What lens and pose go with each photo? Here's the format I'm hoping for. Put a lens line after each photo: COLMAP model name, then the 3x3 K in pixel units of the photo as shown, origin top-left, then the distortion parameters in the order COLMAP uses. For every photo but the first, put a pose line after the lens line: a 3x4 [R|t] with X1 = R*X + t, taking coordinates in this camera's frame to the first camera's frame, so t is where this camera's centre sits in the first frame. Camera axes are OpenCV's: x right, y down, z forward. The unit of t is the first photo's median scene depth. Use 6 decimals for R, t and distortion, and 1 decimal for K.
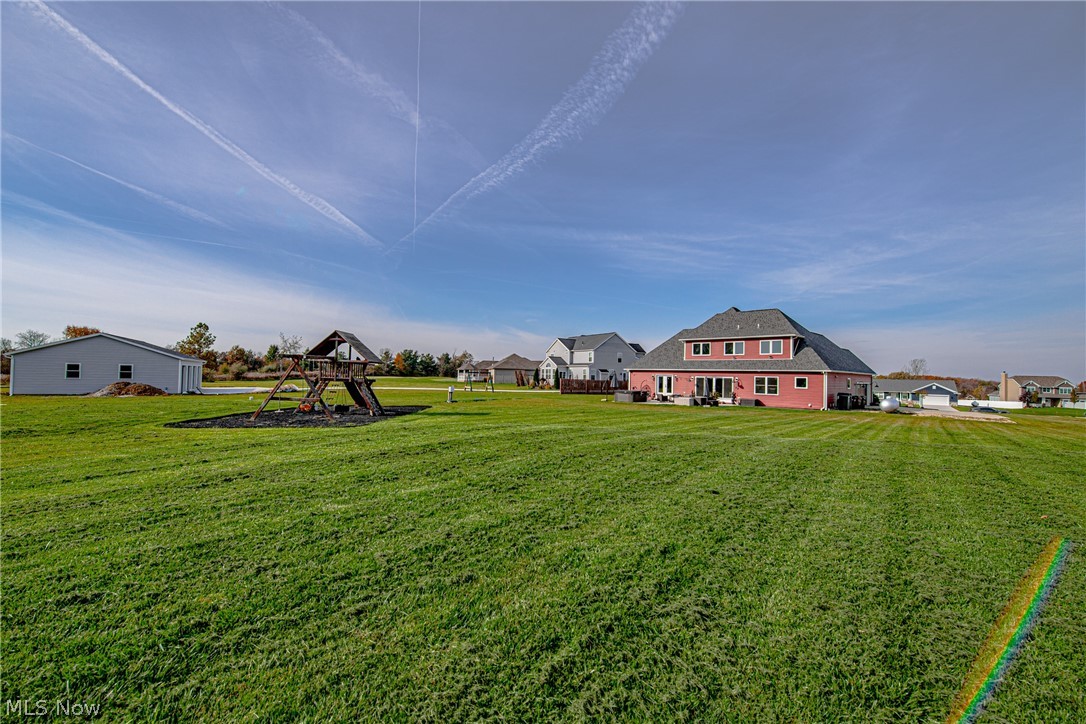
lens RADIAL K [[479.4, 0, 543.2], [0, 479.4, 354.8], [0, 0, 1]] dist [-0.000568, -0.011017]
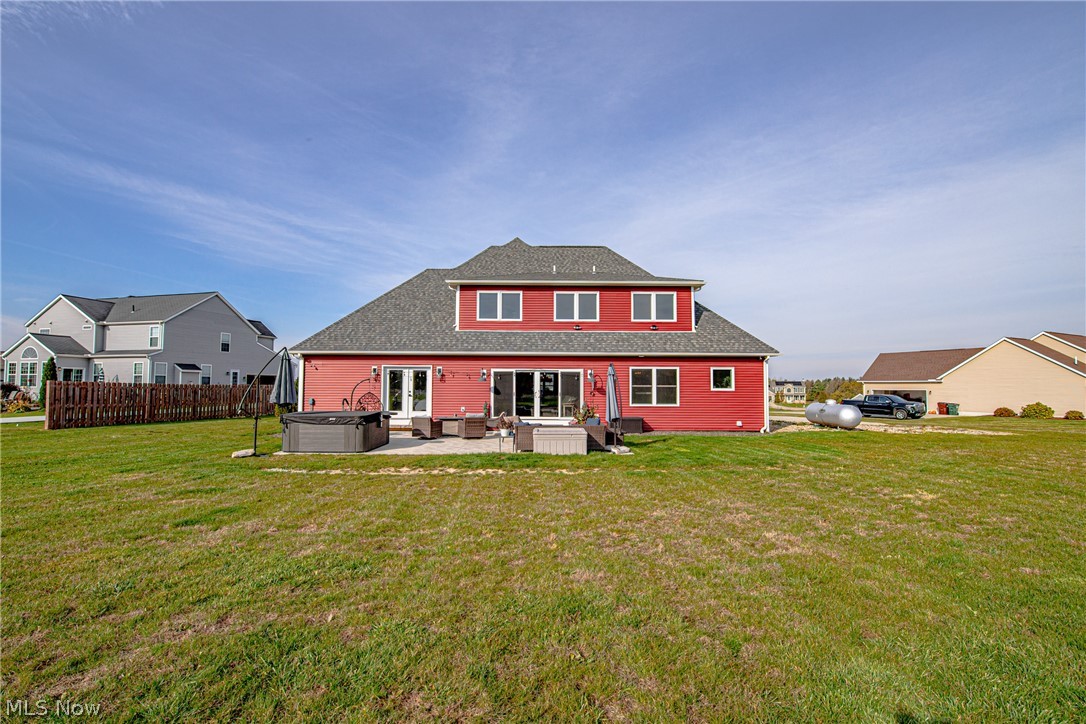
lens RADIAL K [[480.5, 0, 544.5], [0, 480.5, 378.0], [0, 0, 1]] dist [-0.000454, -0.011155]
pose [[0.691907, -0.001994, 0.721984, 0.025628], [-0.022072, 0.999470, 0.023912, 0.025263], [-0.721649, -0.032481, 0.691497, 0.403181]]
